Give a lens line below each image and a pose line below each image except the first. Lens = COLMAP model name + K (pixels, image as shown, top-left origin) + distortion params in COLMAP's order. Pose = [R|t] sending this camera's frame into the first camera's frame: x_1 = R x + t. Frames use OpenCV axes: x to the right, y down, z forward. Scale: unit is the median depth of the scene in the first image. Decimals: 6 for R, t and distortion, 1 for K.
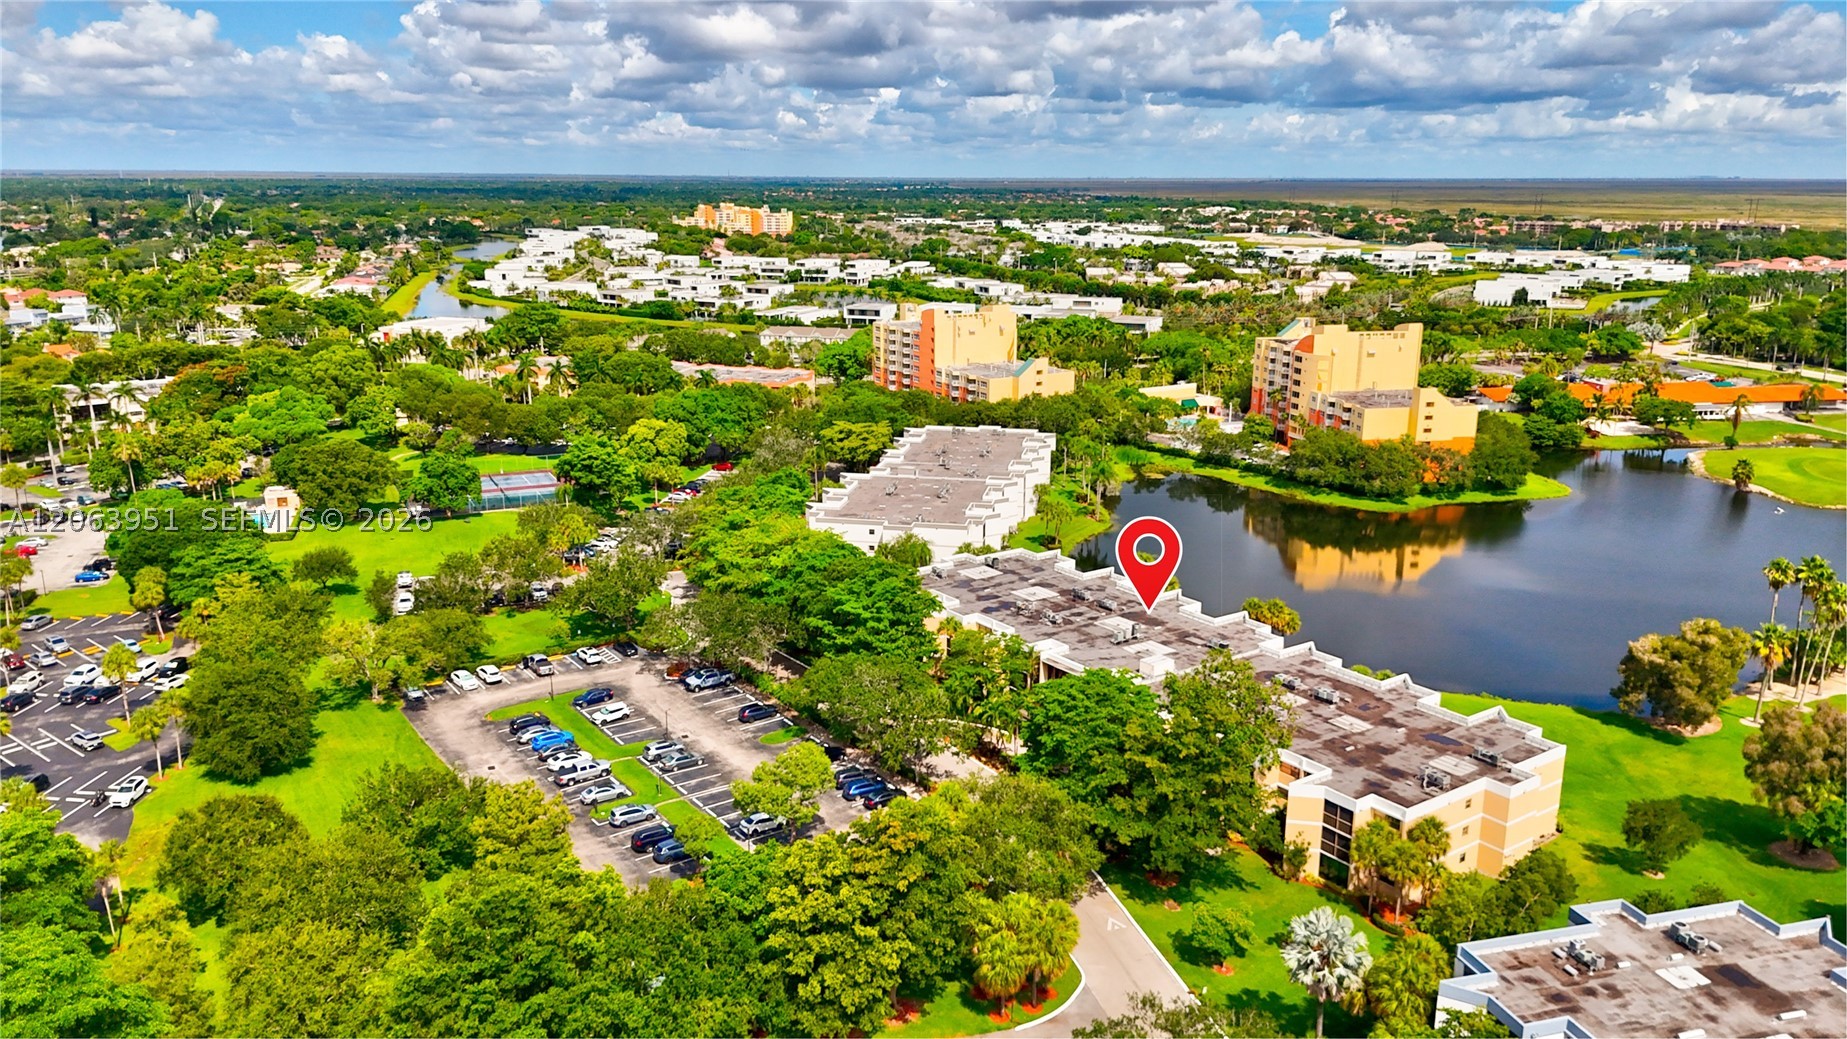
lens RADIAL K [[1362.1, 0, 913.3], [0, 1362.1, 510.8], [0, 0, 1]] dist [0.057159, -0.057207]
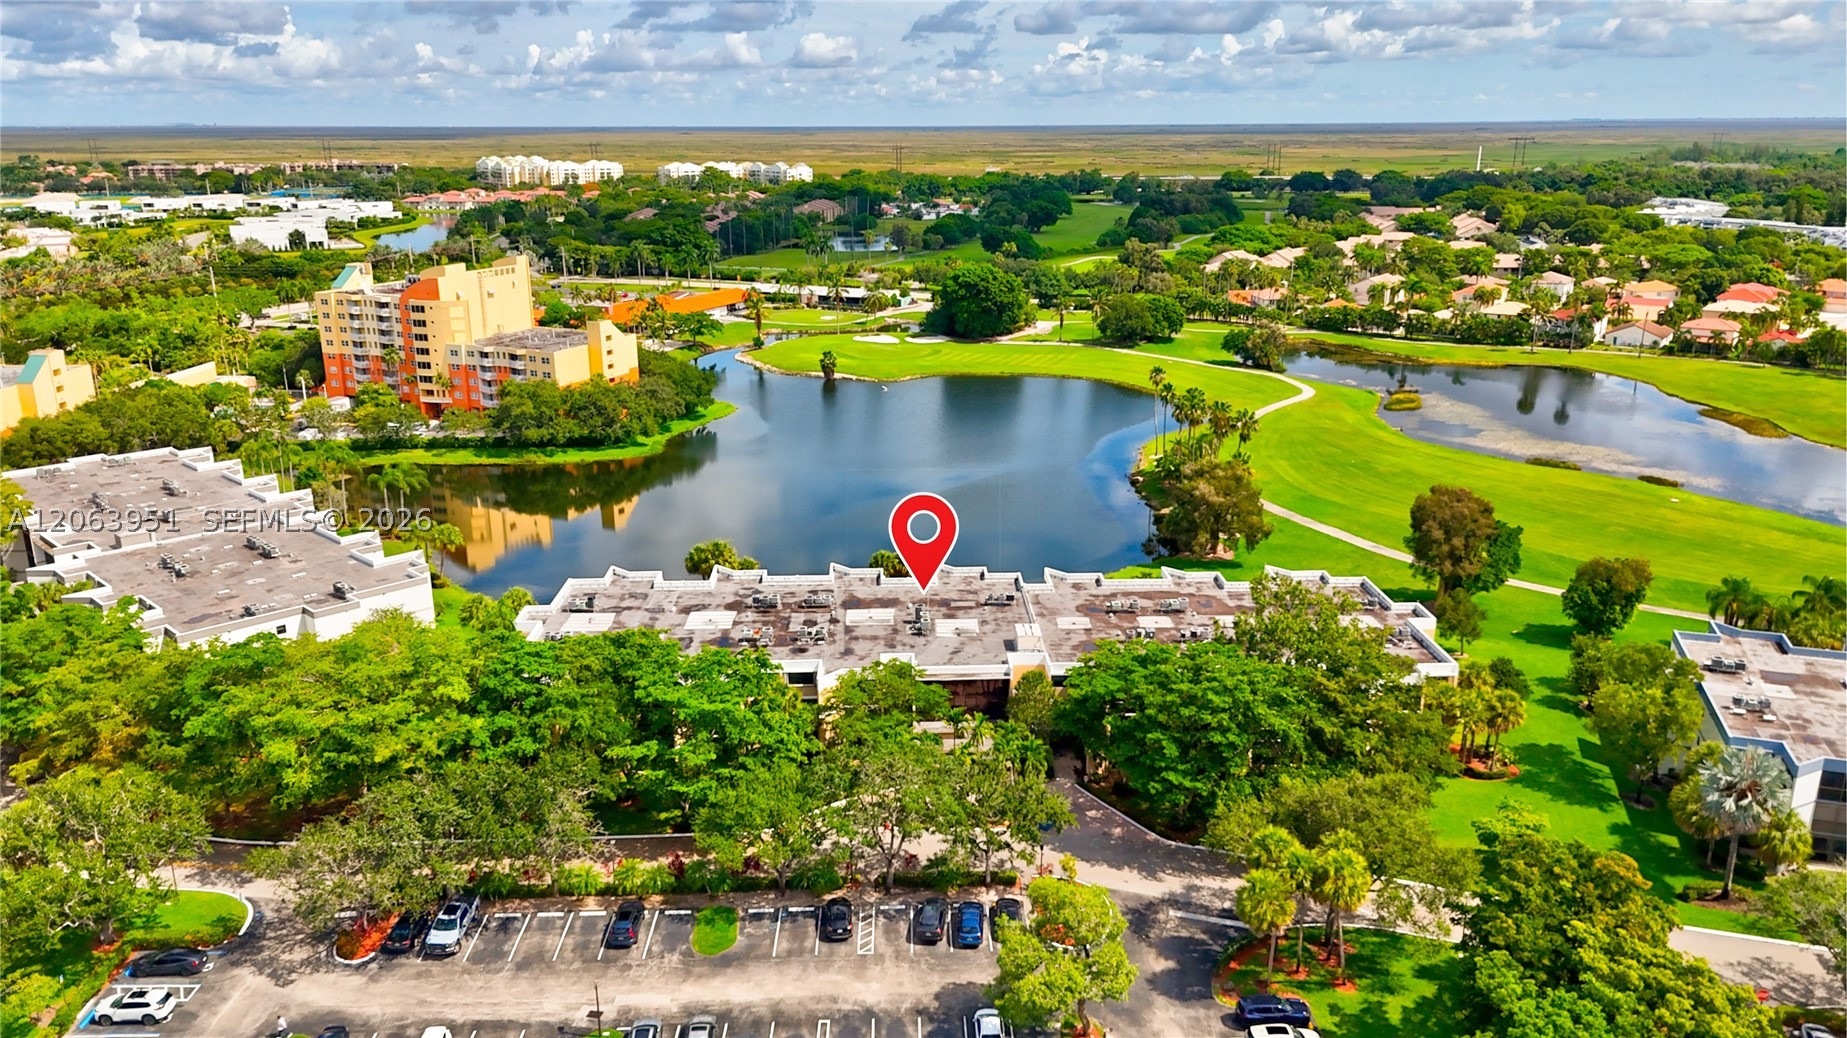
lens RADIAL K [[1362.1, 0, 923.6], [0, 1362.1, 537.7], [0, 0, 1]] dist [0.057159, -0.057207]
pose [[0.552433, -0.247220, 0.796053, -0.128595], [0.204556, 0.966011, 0.158047, -0.023155], [-0.808068, 0.075526, 0.584227, 0.139232]]
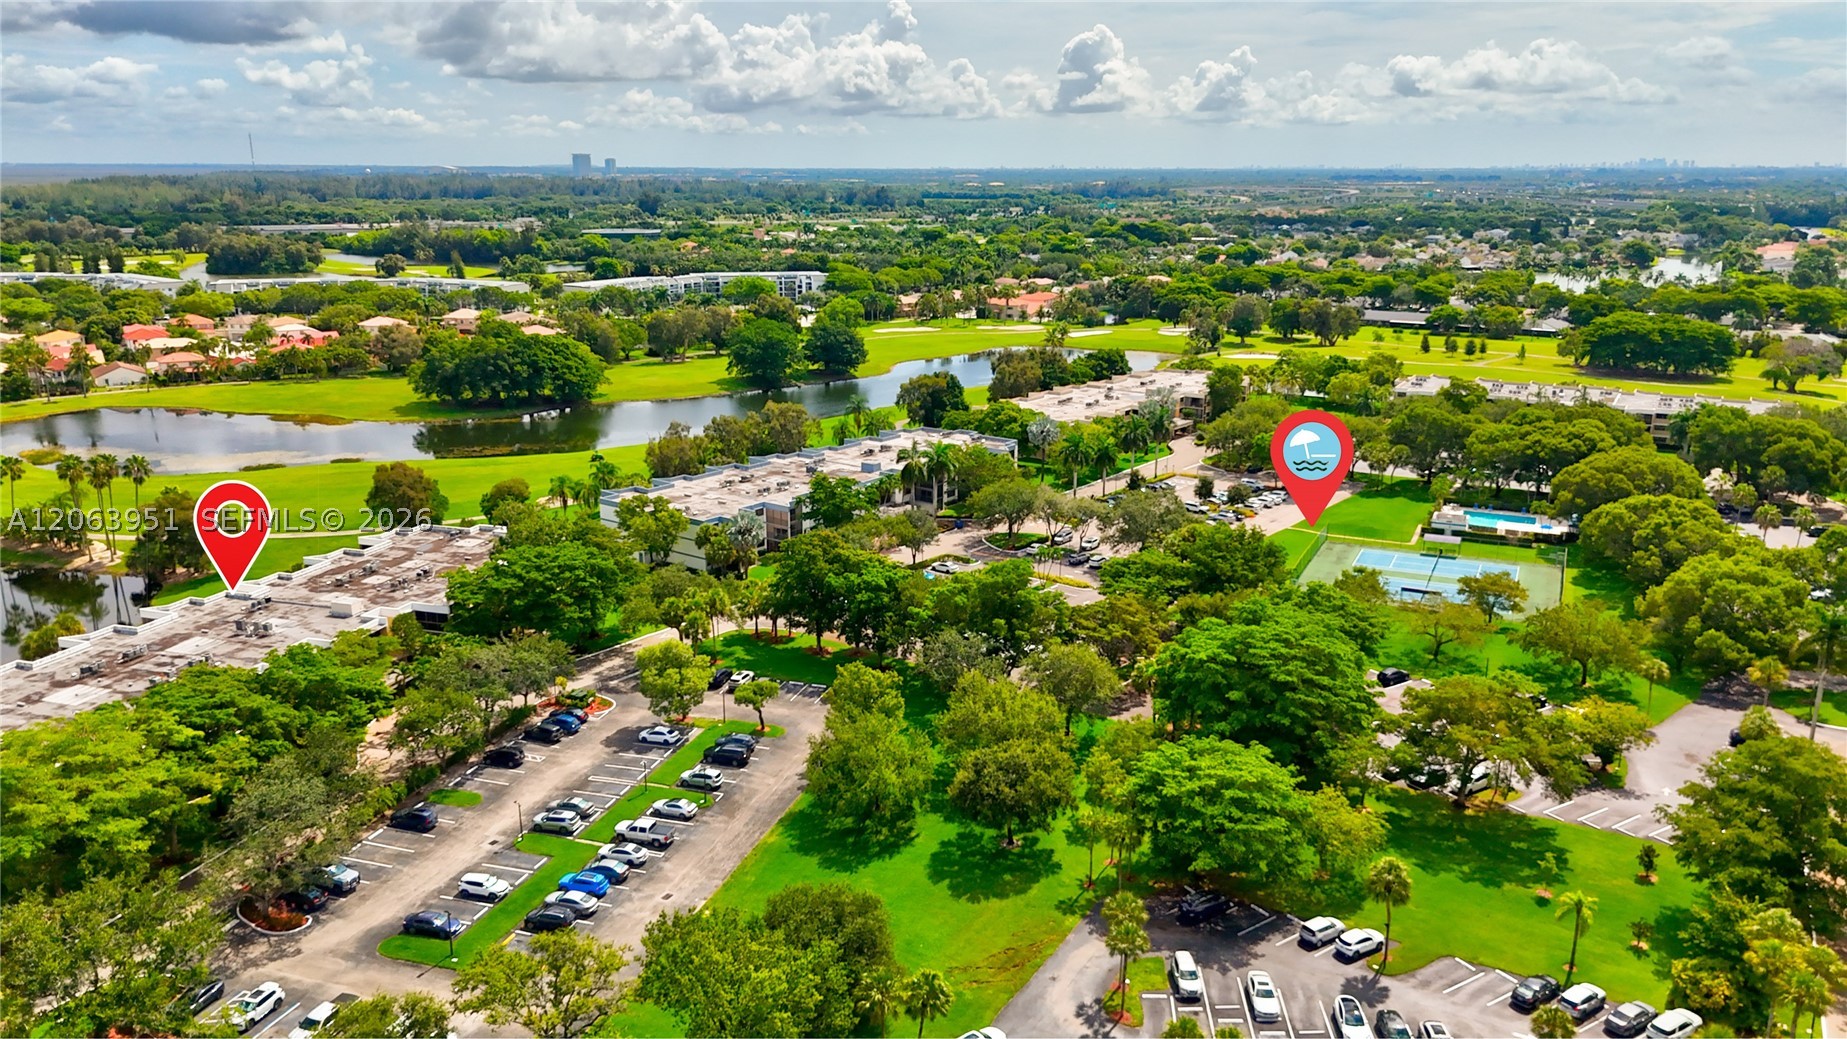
lens RADIAL K [[1362.1, 0, 930.6], [0, 1362.1, 522.7], [0, 0, 1]] dist [0.057159, -0.057207]
pose [[-0.612404, -0.203970, 0.763778, -0.240674], [0.184761, 0.902456, 0.389148, -0.074555], [-0.768651, 0.379432, -0.514982, 0.297262]]
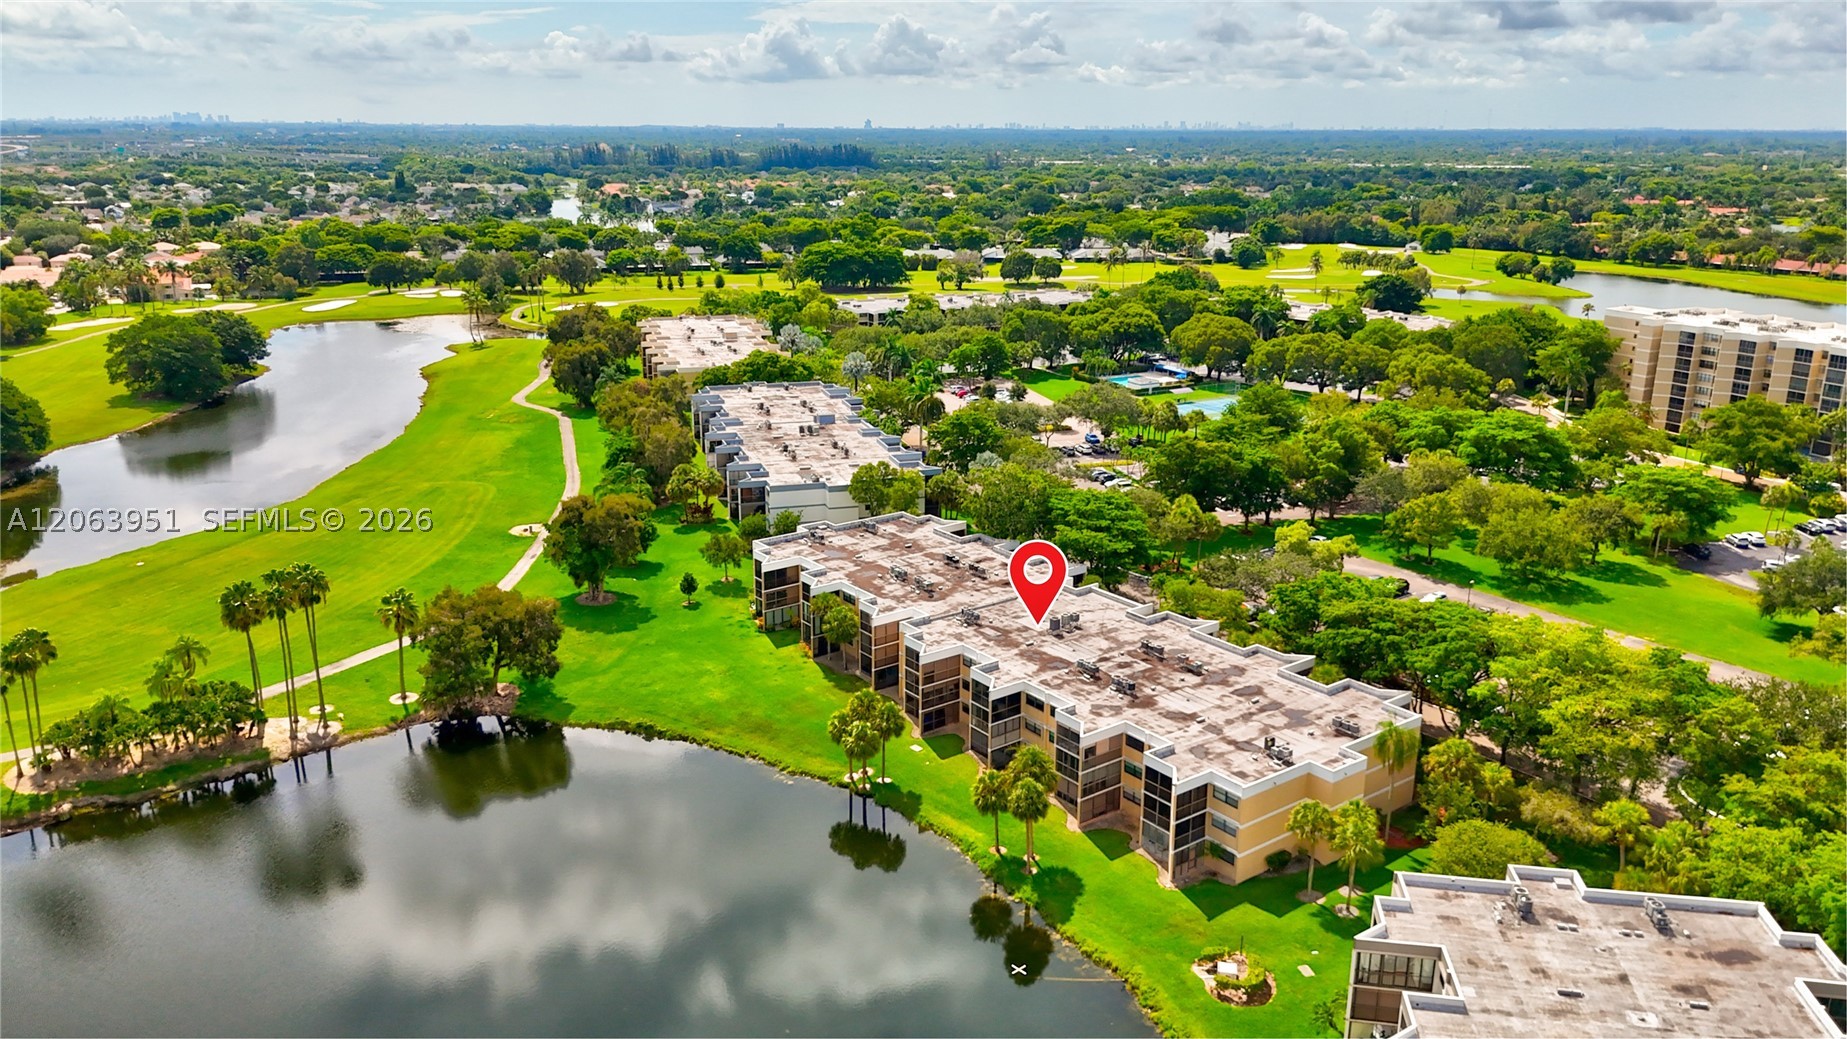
lens RADIAL K [[1362.1, 0, 916.9], [0, 1362.1, 514.3], [0, 0, 1]] dist [0.057159, -0.057207]
pose [[-0.999543, -0.001133, -0.030200, 0.076611], [-0.015916, 0.869222, 0.494165, -0.114754], [0.025691, 0.494420, -0.868843, 0.472885]]
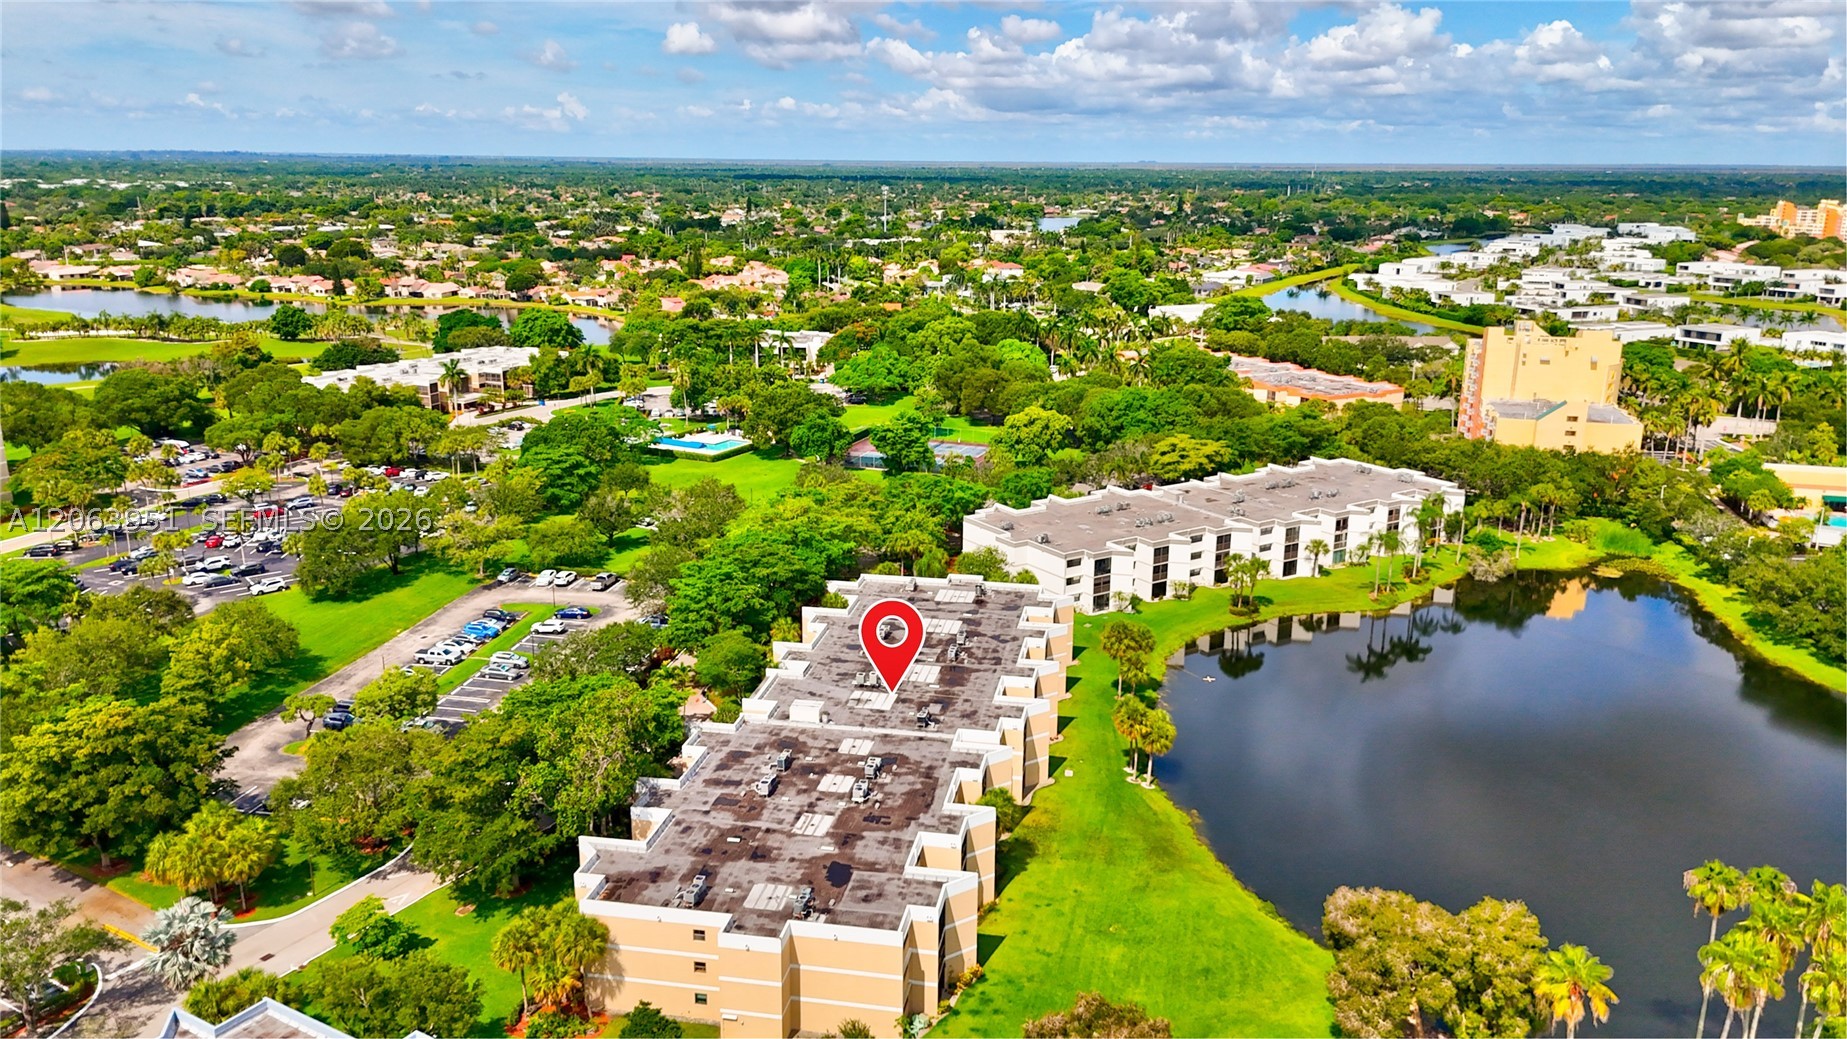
lens RADIAL K [[1362.1, 0, 918.9], [0, 1362.1, 537.1], [0, 0, 1]] dist [0.057159, -0.057207]
pose [[0.702310, 0.190185, -0.685995, 0.205876], [-0.174210, 0.980267, 0.093416, -0.023743], [0.690225, 0.053900, 0.721584, 0.100408]]
